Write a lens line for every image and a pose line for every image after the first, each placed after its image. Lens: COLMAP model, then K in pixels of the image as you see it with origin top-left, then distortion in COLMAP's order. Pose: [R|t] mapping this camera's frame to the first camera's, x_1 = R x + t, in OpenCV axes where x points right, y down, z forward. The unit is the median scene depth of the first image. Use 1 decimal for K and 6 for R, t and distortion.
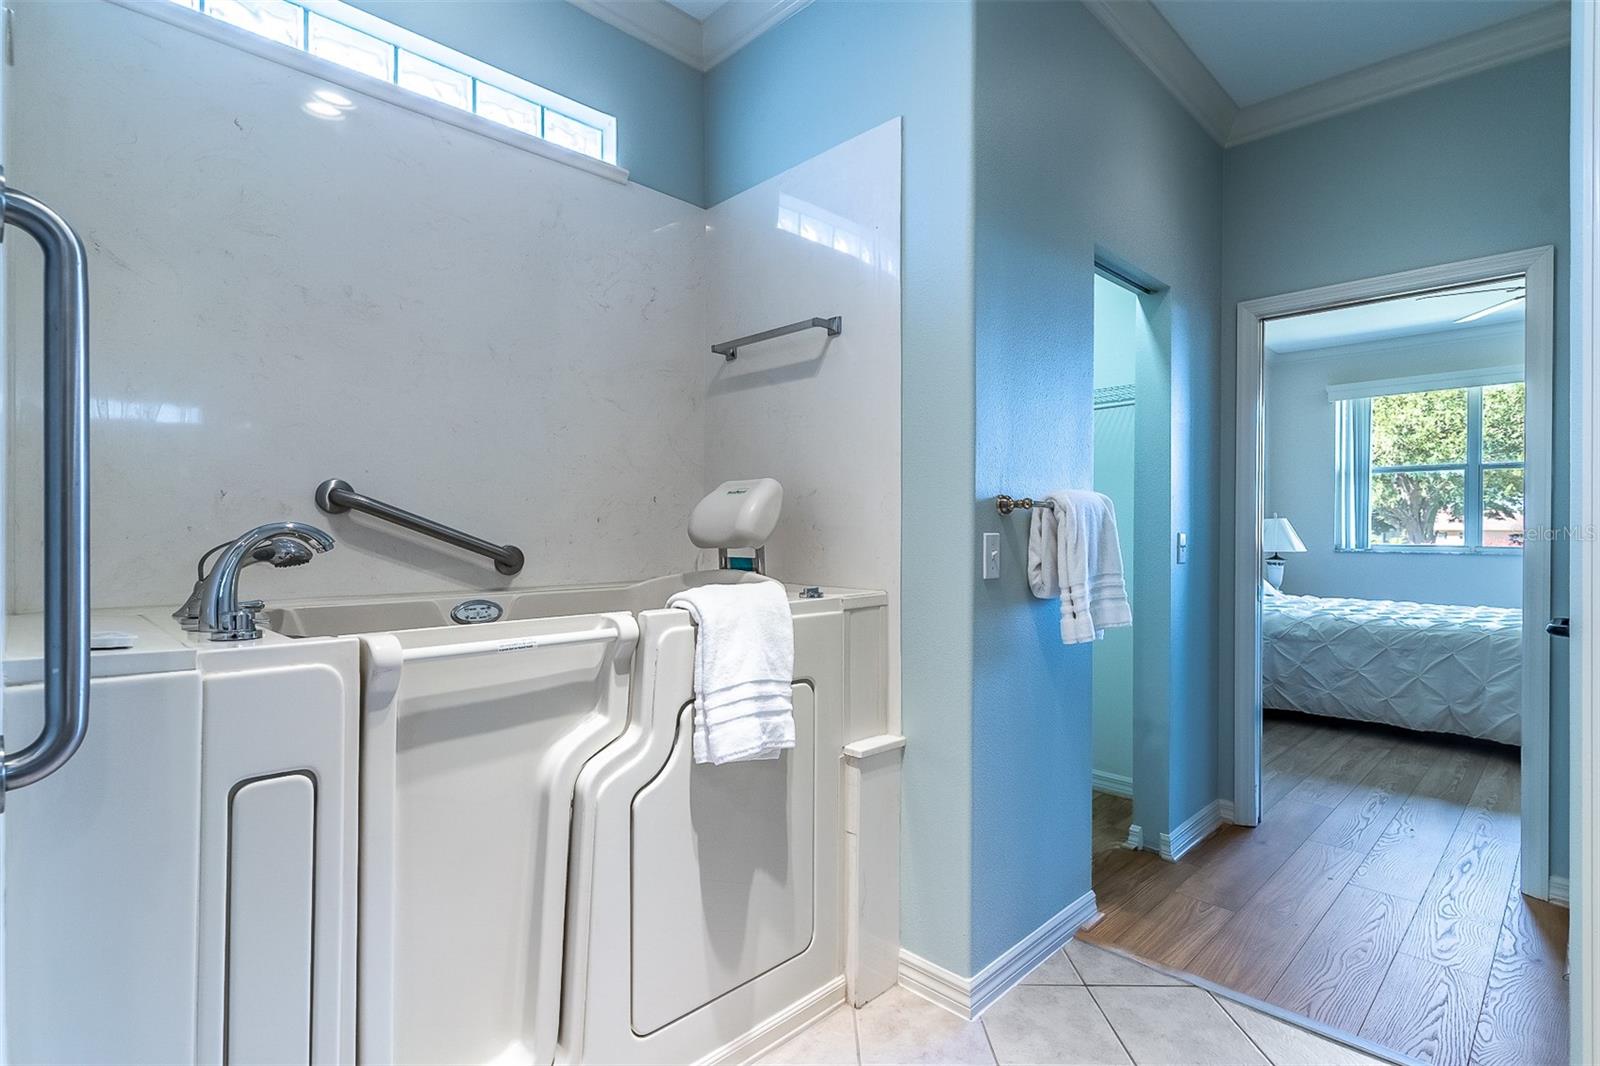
lens RADIAL K [[783.4, 0, 799.7], [0, 783.4, 527.8], [0, 0, 1]] dist [0.004588, 0.001898]
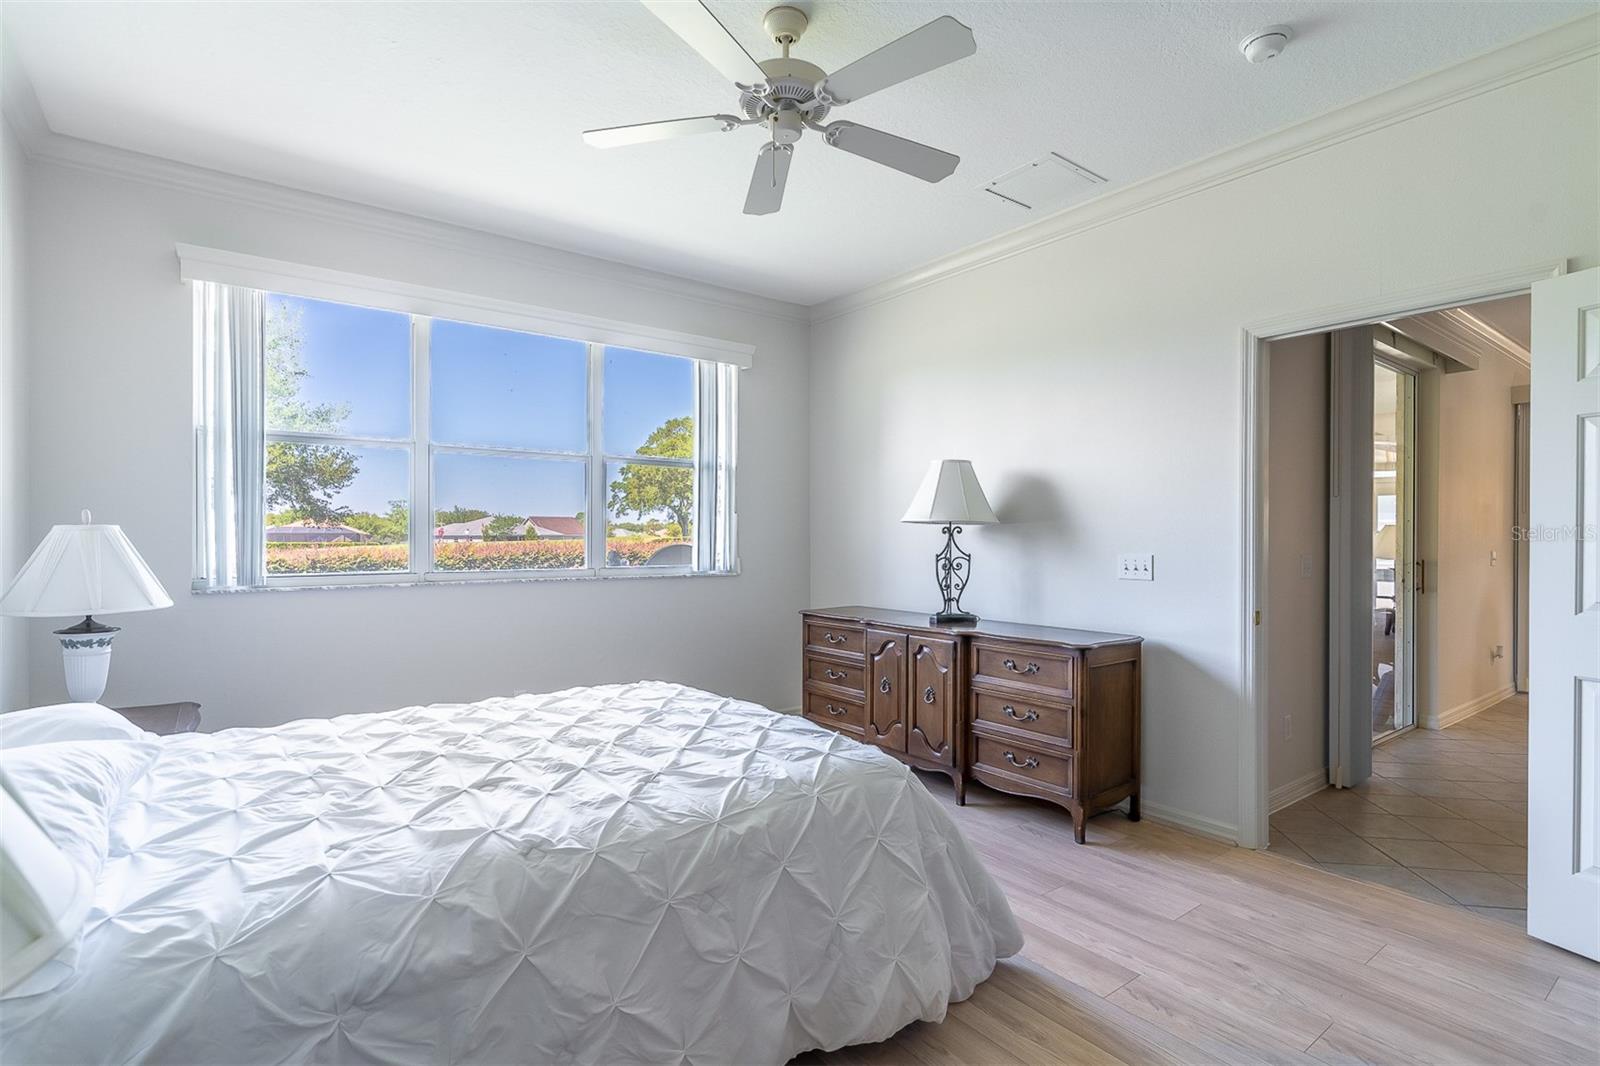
lens RADIAL K [[783.4, 0, 804.7], [0, 783.4, 532.9], [0, 0, 1]] dist [0.004588, 0.001898]
pose [[0.134150, -0.004229, 0.990952, 0.378149], [0.000294, 0.999991, 0.004228, -0.013516], [-0.990961, -0.000276, 0.134150, 0.829664]]
